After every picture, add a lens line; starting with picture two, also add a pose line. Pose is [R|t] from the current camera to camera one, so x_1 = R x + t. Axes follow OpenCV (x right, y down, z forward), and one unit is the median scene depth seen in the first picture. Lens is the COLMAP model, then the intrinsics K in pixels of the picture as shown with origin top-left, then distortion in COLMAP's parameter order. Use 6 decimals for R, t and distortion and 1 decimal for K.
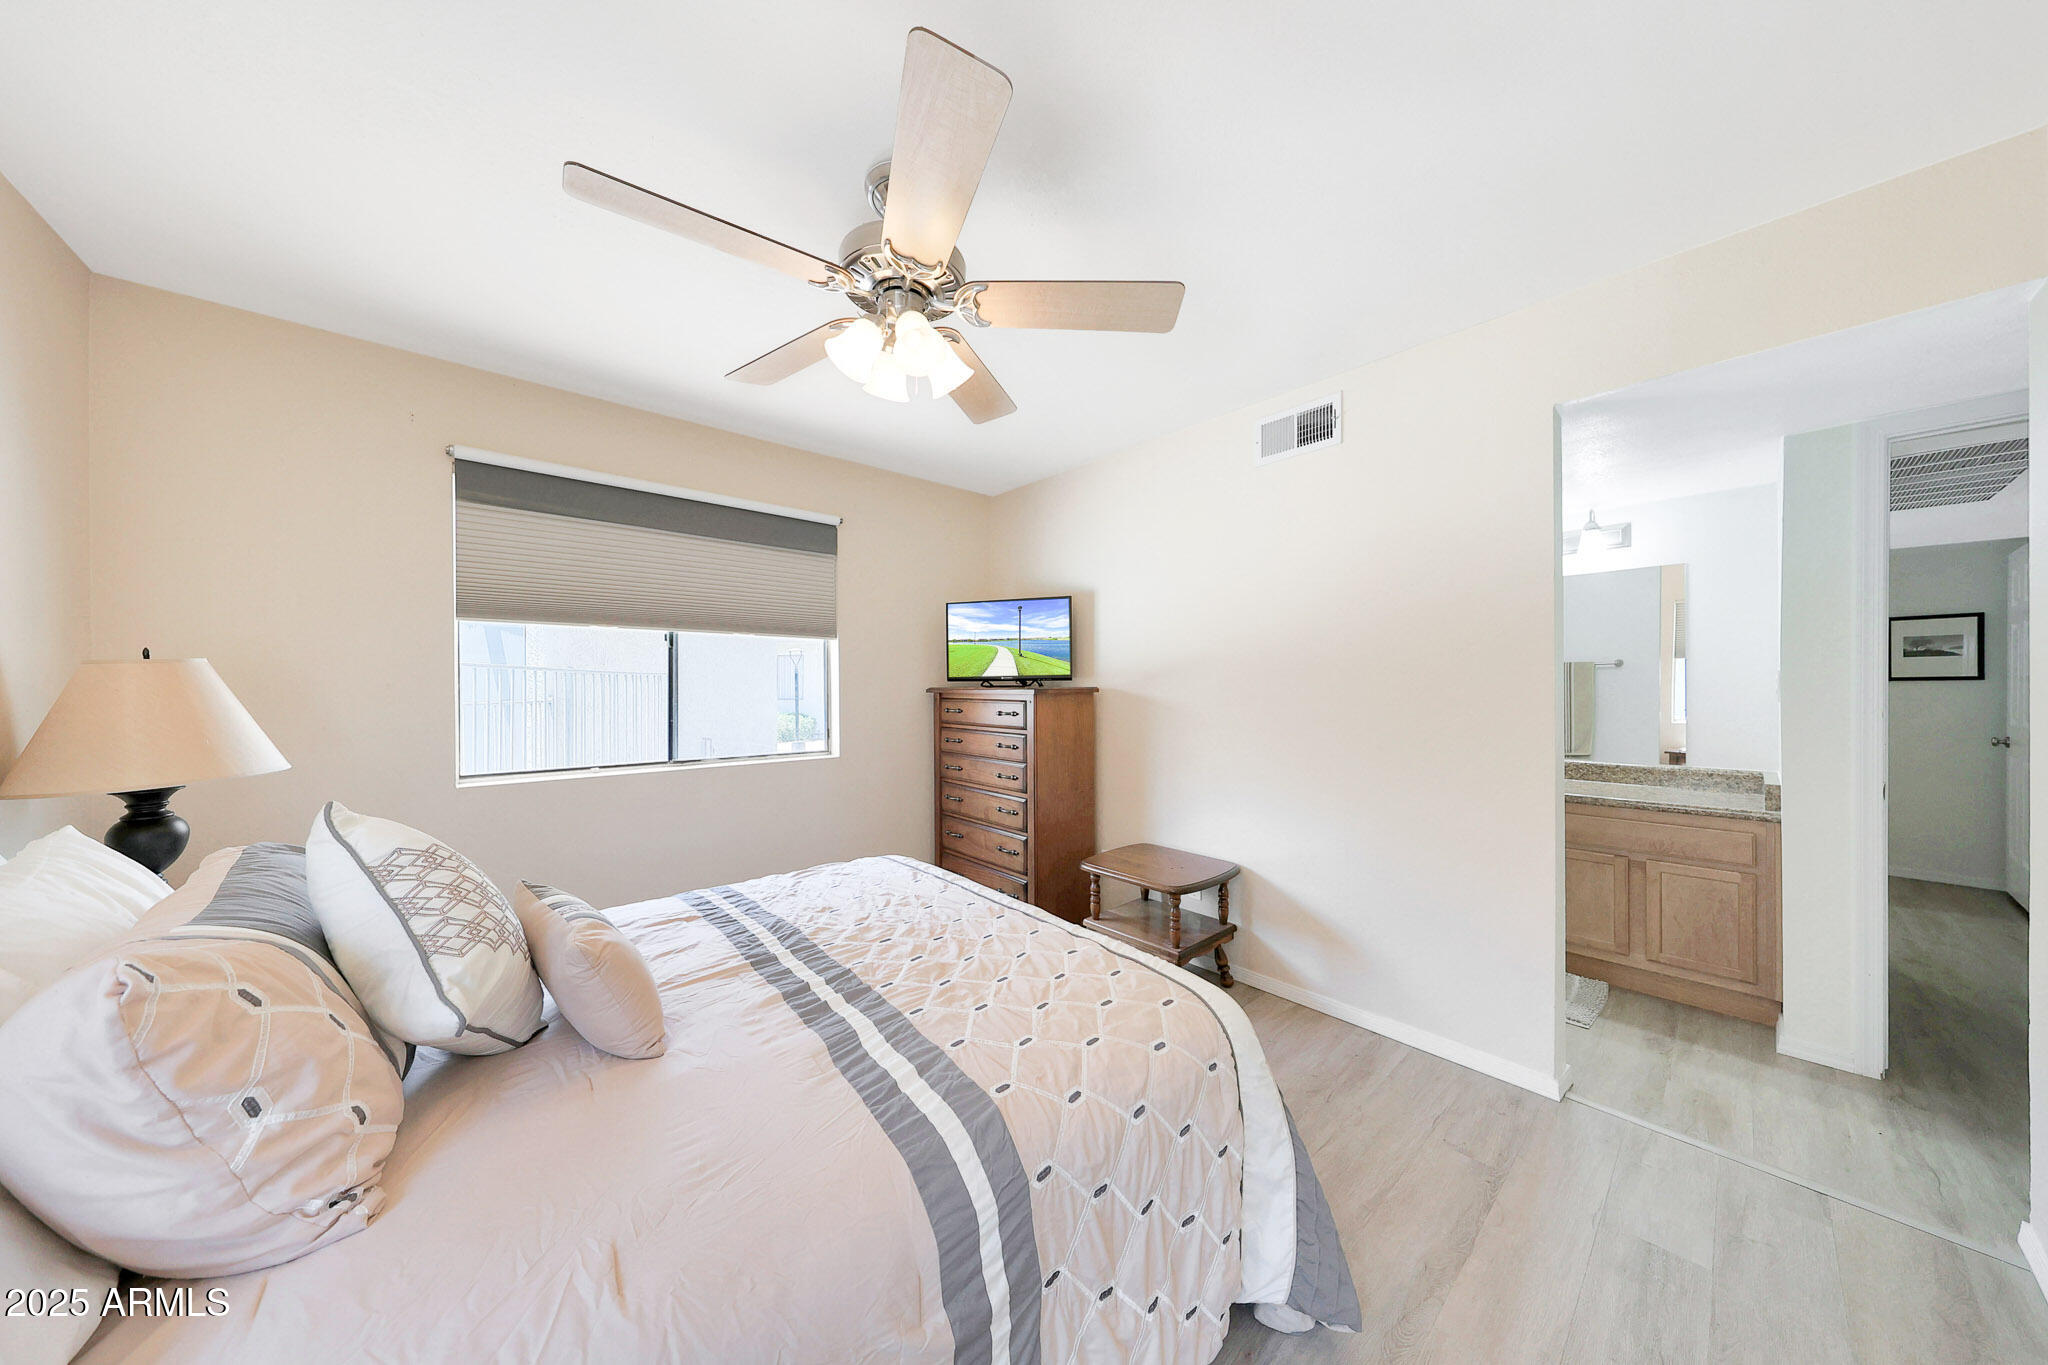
lens RADIAL K [[638.0, 0, 1024.0], [0, 638.0, 682.5], [0, 0, 1]] dist [0.000129, -0.000011]
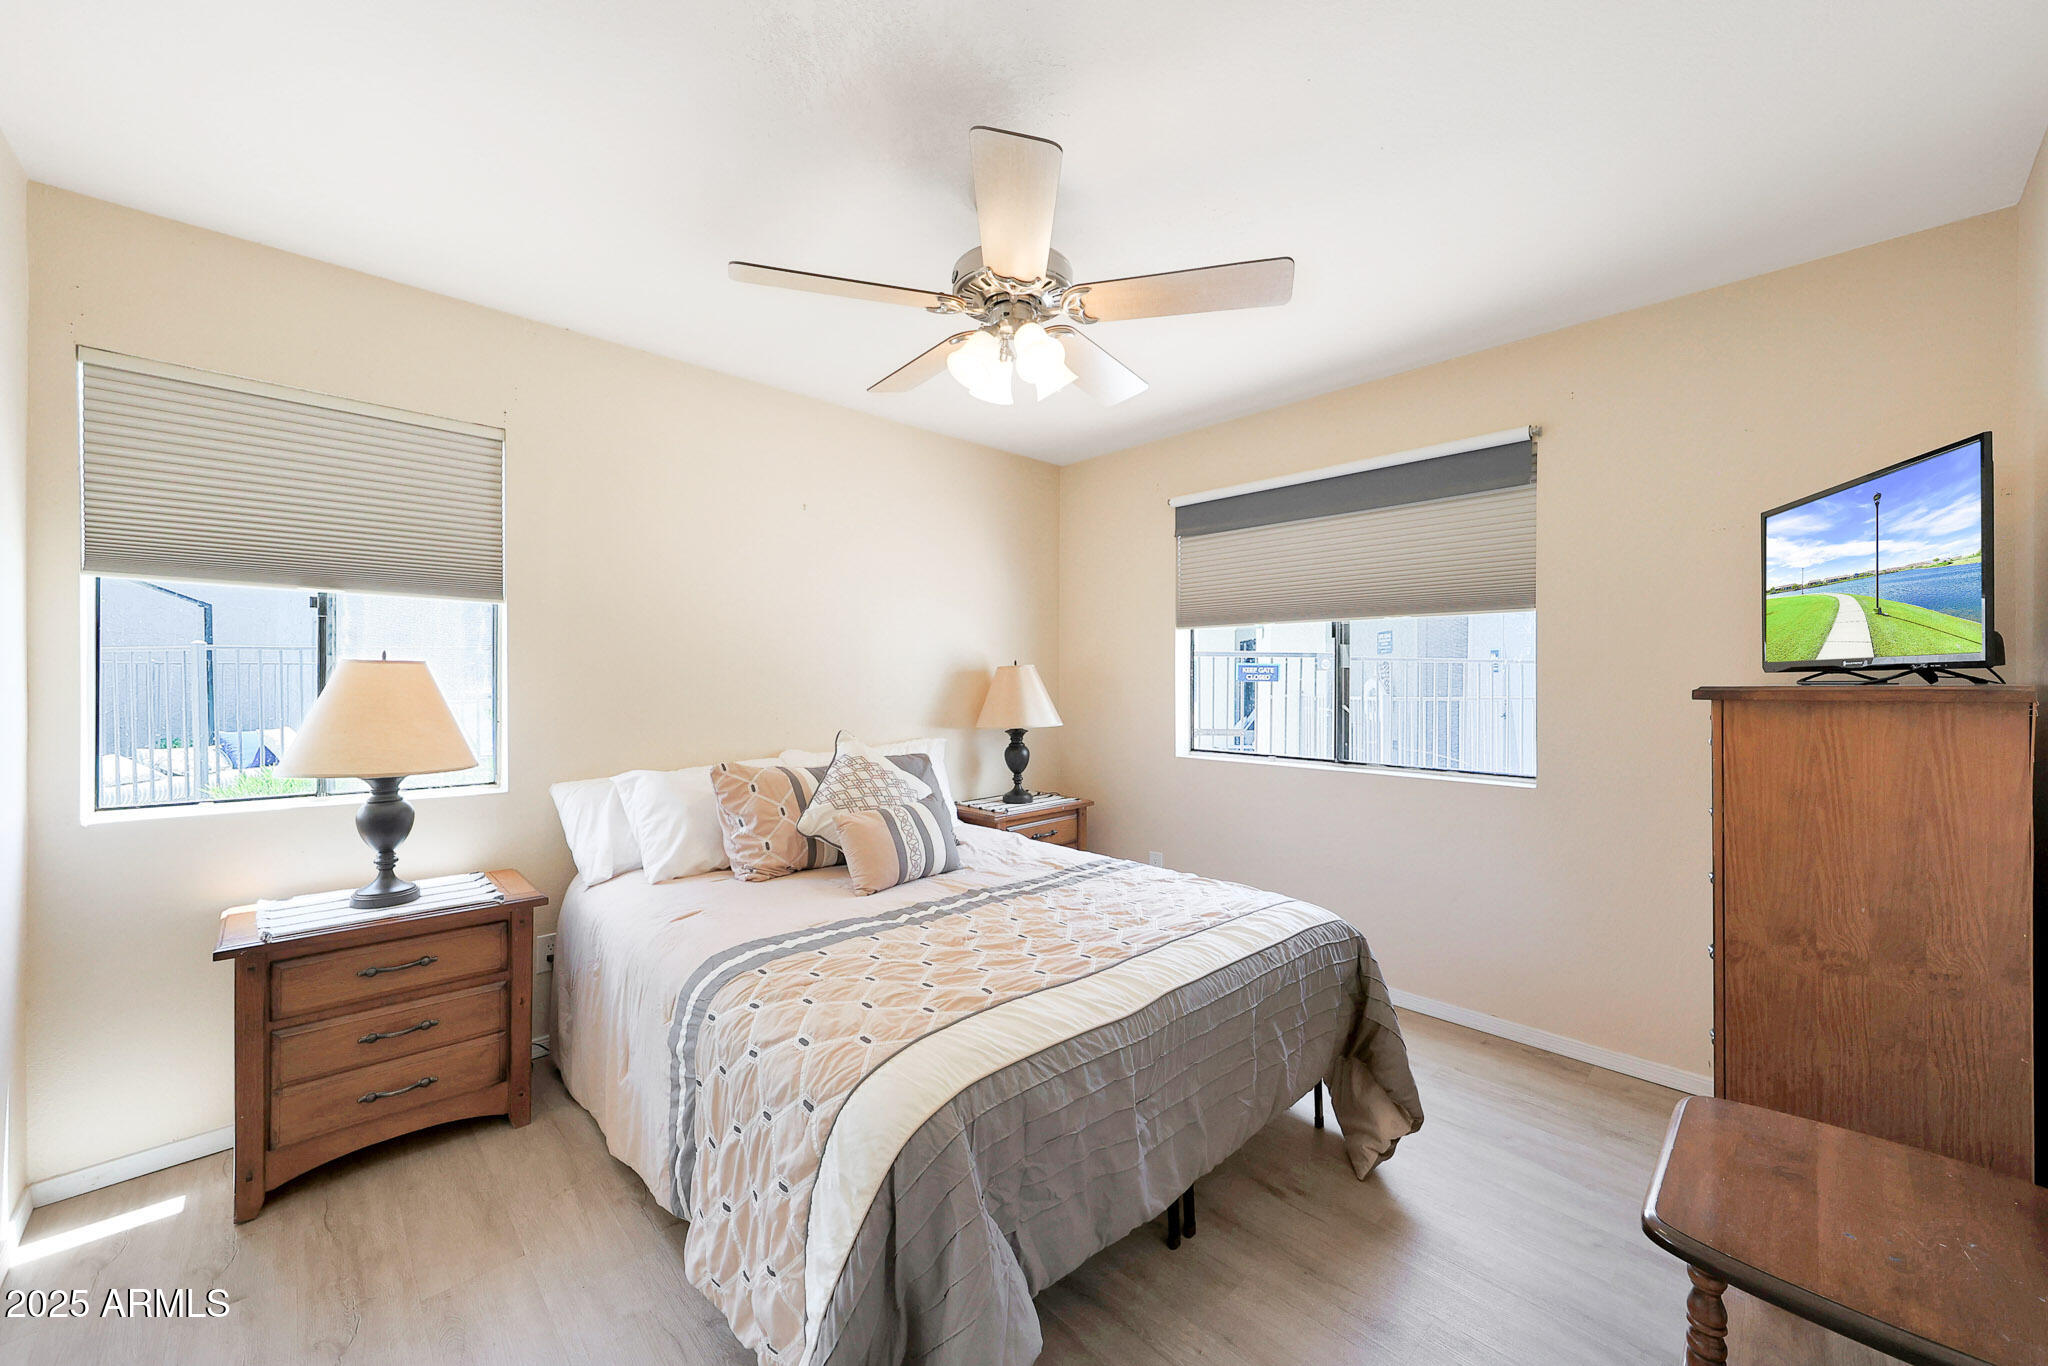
lens RADIAL K [[752.7, 0, 1024.0], [0, 752.7, 683.0], [0, 0, 1]] dist [0.001784, 0.000058]
pose [[0.043980, 0.013684, -0.998939, 0.476325], [0.005998, 0.999885, 0.013961, -0.006556], [0.999014, -0.006606, 0.043893, 0.435584]]
